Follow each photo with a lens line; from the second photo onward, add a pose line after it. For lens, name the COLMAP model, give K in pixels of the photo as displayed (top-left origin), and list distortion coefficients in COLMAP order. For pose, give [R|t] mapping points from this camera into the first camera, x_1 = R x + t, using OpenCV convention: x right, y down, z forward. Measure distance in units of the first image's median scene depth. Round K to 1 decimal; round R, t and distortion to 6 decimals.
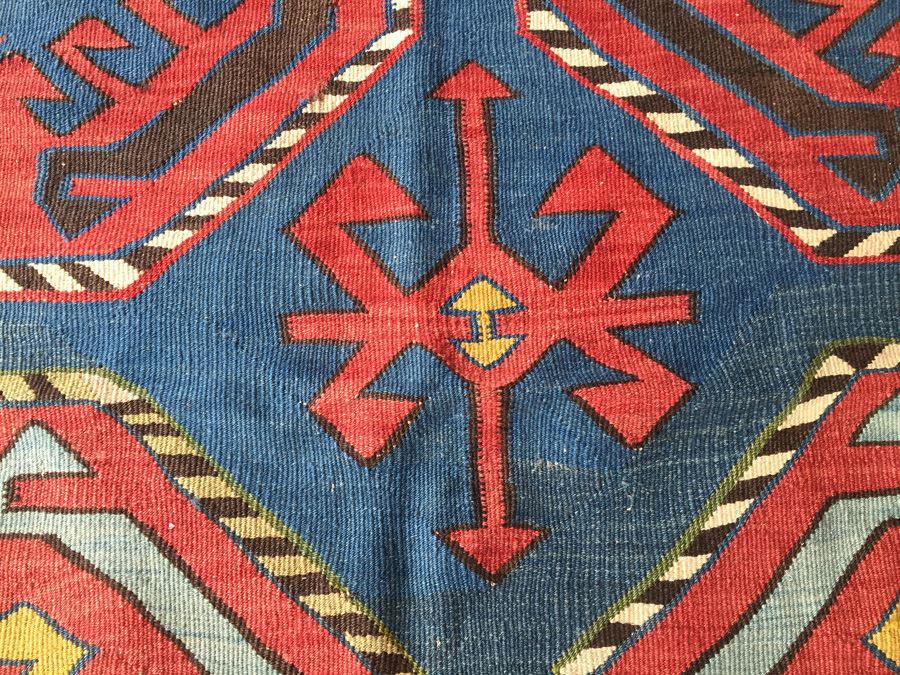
lens RADIAL K [[772.9, 0, 454.3], [0, 772.9, 333.3], [0, 0, 1]] dist [0.098403, -0.139080]
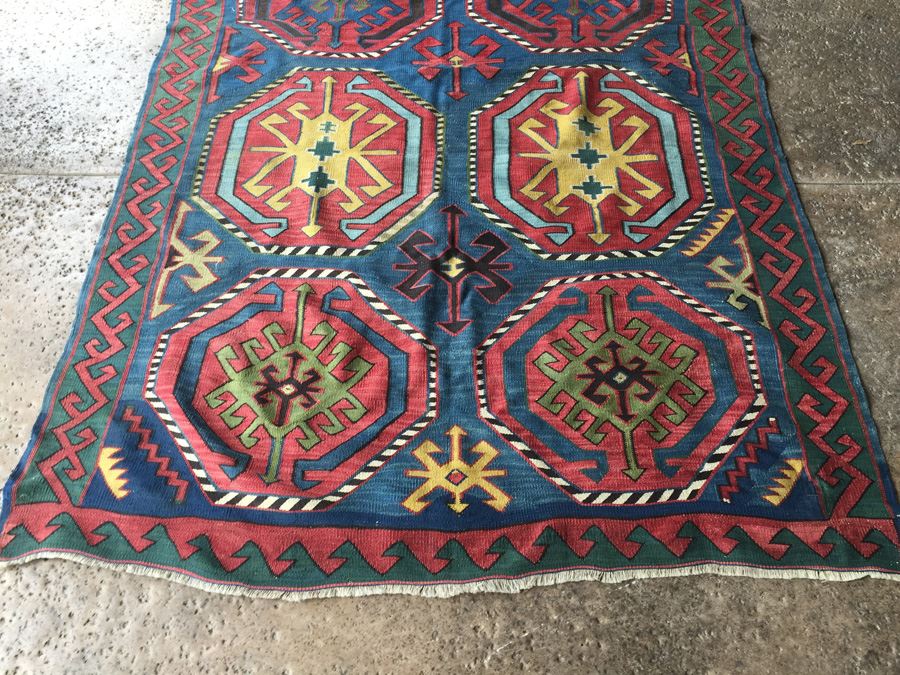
lens RADIAL K [[772.9, 0, 448.6], [0, 772.9, 336.4], [0, 0, 1]] dist [0.098403, -0.139080]
pose [[0.998807, 0.000198, -0.048840, 0.213268], [-0.017401, 0.935812, -0.352070, 3.043089], [0.045635, 0.352500, 0.934698, -2.630387]]
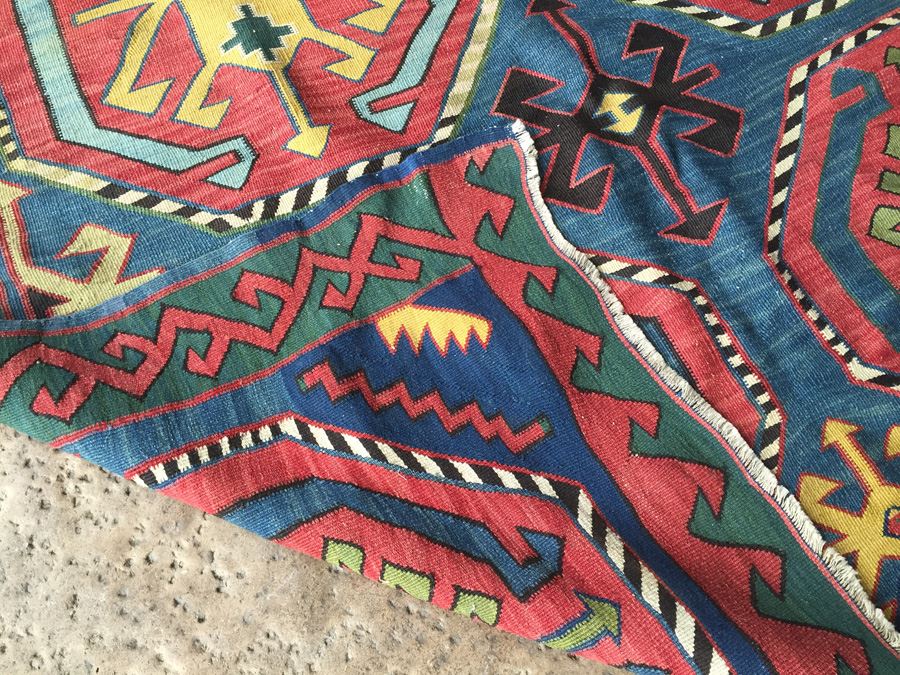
lens RADIAL K [[772.9, 0, 452.7], [0, 772.9, 335.8], [0, 0, 1]] dist [0.098403, -0.139080]
pose [[0.908992, -0.390083, 0.146867, -0.778964], [0.407218, 0.906282, -0.113253, 1.967920], [-0.088925, 0.162753, 0.982651, -1.005055]]
